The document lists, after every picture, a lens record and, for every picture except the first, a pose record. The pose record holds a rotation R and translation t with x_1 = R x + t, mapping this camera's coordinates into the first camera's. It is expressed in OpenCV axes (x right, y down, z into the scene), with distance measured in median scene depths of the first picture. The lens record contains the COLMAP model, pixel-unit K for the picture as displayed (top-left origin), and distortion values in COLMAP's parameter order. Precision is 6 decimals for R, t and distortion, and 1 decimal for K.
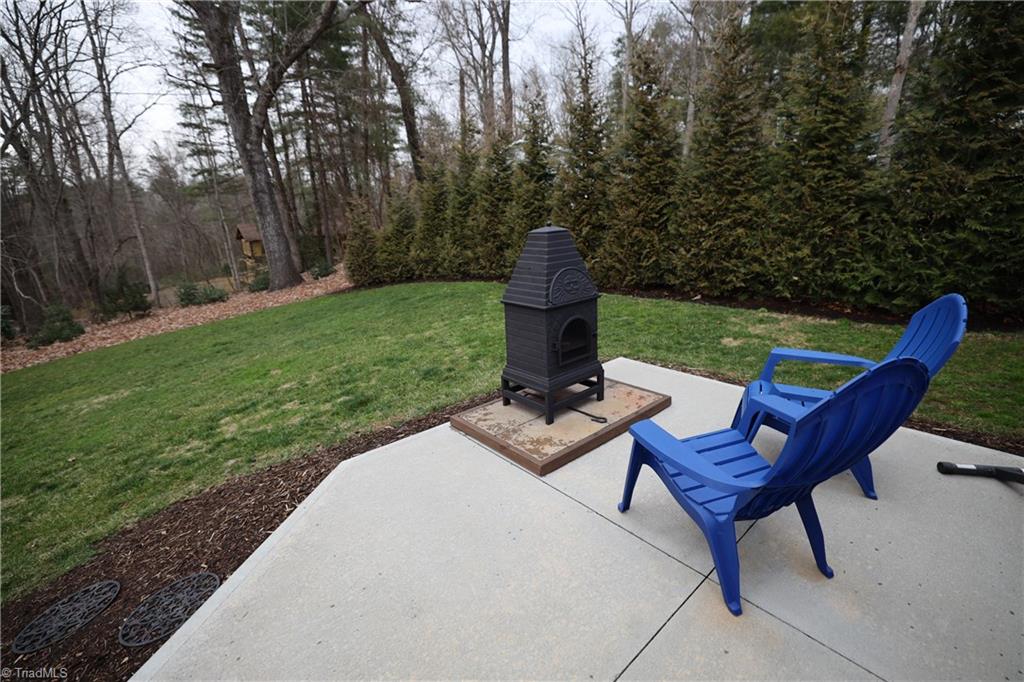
lens RADIAL K [[431.9, 0, 517.3], [0, 431.9, 334.2], [0, 0, 1]] dist [-0.052491, 0.018291]
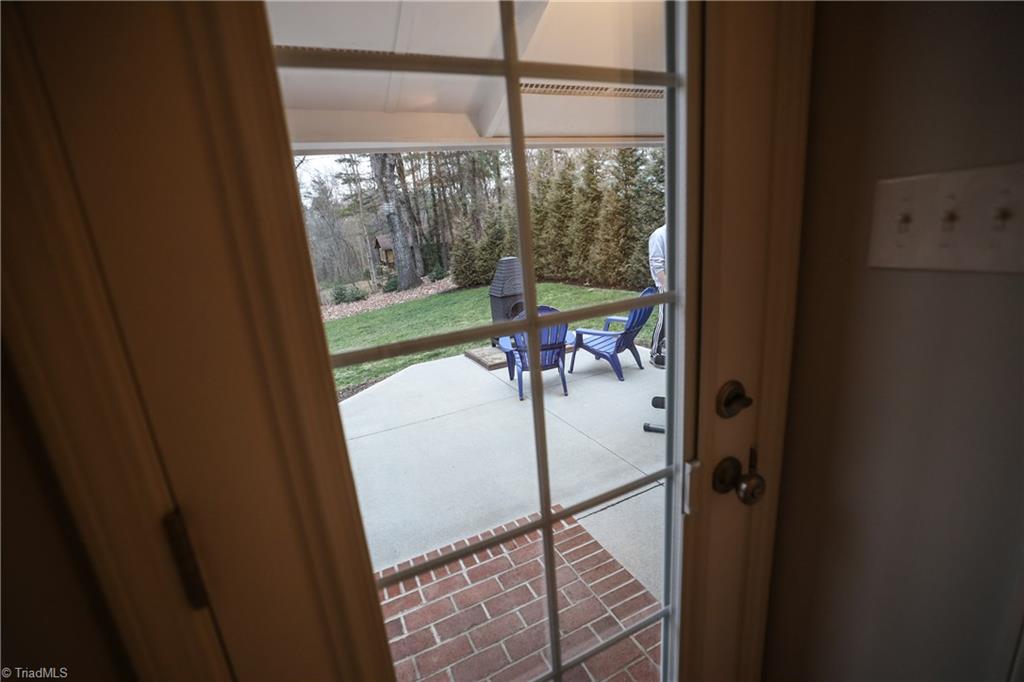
lens RADIAL K [[431.9, 0, 517.3], [0, 431.9, 334.2], [0, 0, 1]] dist [-0.052491, 0.018291]
pose [[0.965344, 0.021000, -0.260133, 0.120553], [-0.021525, 0.999768, 0.000833, 0.021058], [0.260090, 0.004795, 0.965573, -0.177280]]
